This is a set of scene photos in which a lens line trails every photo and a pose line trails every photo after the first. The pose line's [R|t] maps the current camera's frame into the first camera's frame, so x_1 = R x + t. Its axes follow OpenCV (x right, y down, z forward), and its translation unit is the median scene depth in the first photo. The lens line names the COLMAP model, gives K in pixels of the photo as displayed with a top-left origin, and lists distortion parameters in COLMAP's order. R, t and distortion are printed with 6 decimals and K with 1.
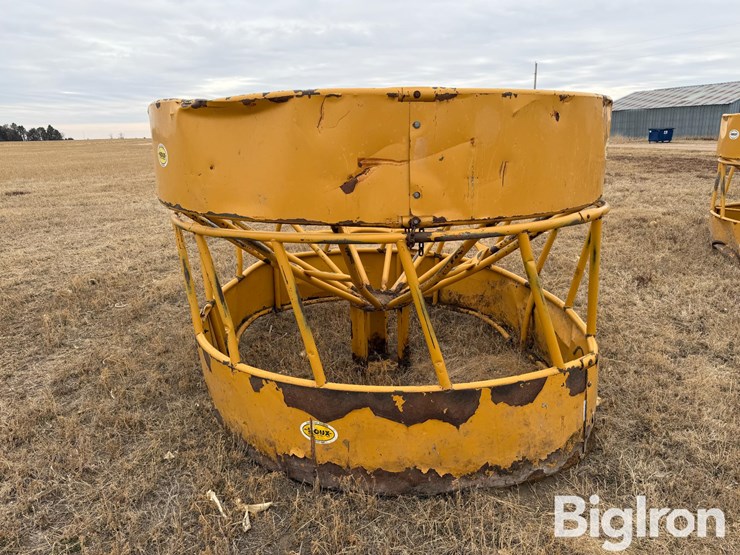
lens RADIAL K [[517.6, 0, 366.3], [0, 517.6, 272.1], [0, 0, 1]] dist [0.049882, -0.057608]
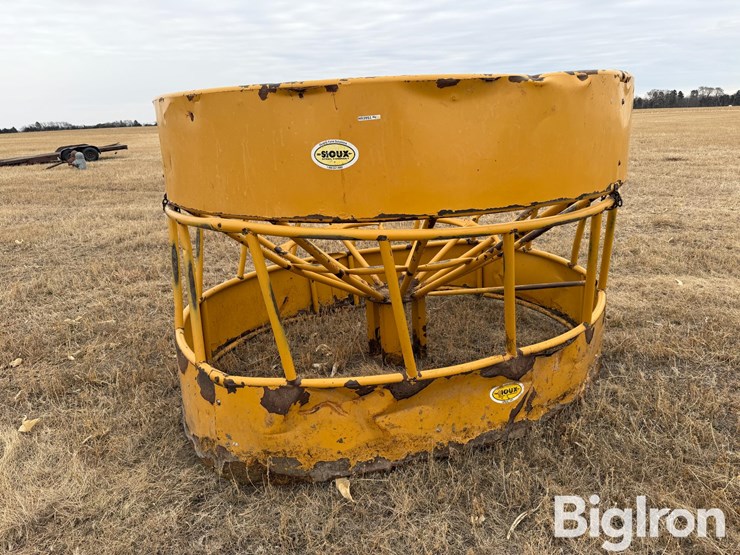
lens RADIAL K [[517.6, 0, 366.7], [0, 517.6, 272.9], [0, 0, 1]] dist [0.049882, -0.057608]
pose [[0.259020, 0.285756, -0.922633, 1.429900], [-0.221259, 0.947387, 0.231306, -0.311814], [0.940188, 0.144228, 0.308618, 1.022720]]
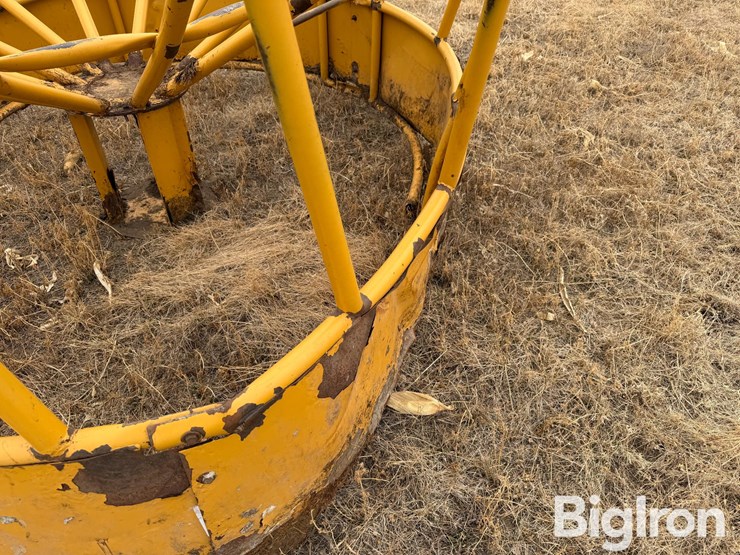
lens RADIAL K [[517.6, 0, 364.3], [0, 517.6, 275.9], [0, 0, 1]] dist [0.049882, -0.057608]
pose [[0.950635, 0.228424, -0.210036, 0.620923], [-0.110379, 0.881504, 0.459094, -0.069130], [0.290016, -0.413247, 0.863202, 0.876488]]
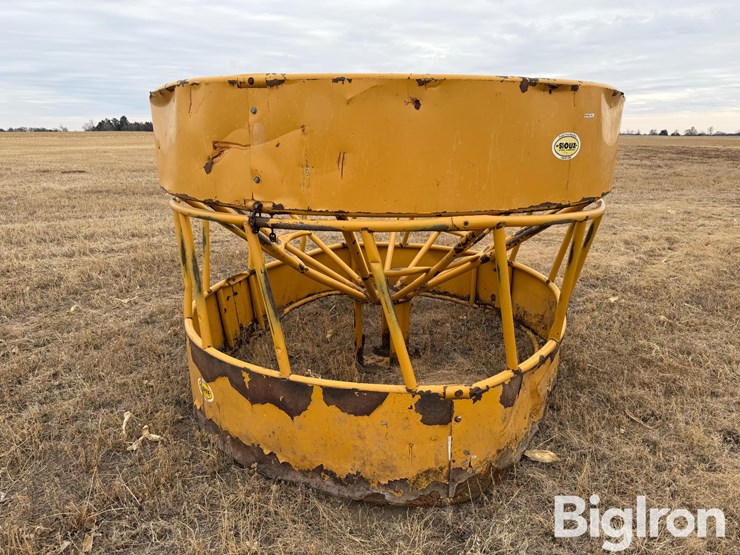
lens RADIAL K [[517.6, 0, 372.2], [0, 517.6, 273.0], [0, 0, 1]] dist [0.049882, -0.057608]
pose [[0.868467, 0.152984, -0.471552, 0.739794], [-0.150178, 0.987686, 0.043846, -0.042233], [0.472453, 0.032738, 0.880748, 0.192192]]
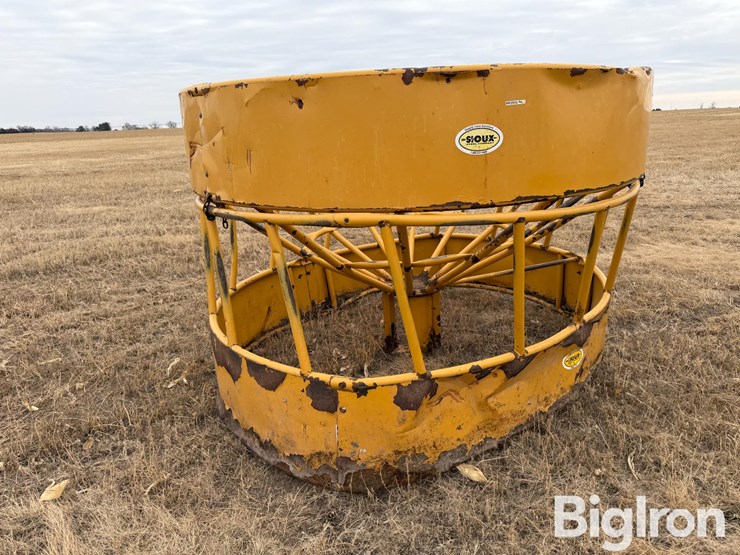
lens RADIAL K [[517.6, 0, 378.6], [0, 517.6, 279.3], [0, 0, 1]] dist [0.049882, -0.057608]
pose [[0.565096, 0.241614, -0.788853, 1.213306], [-0.190014, 0.968567, 0.160542, -0.167153], [0.802846, 0.059172, 0.593243, 0.567964]]
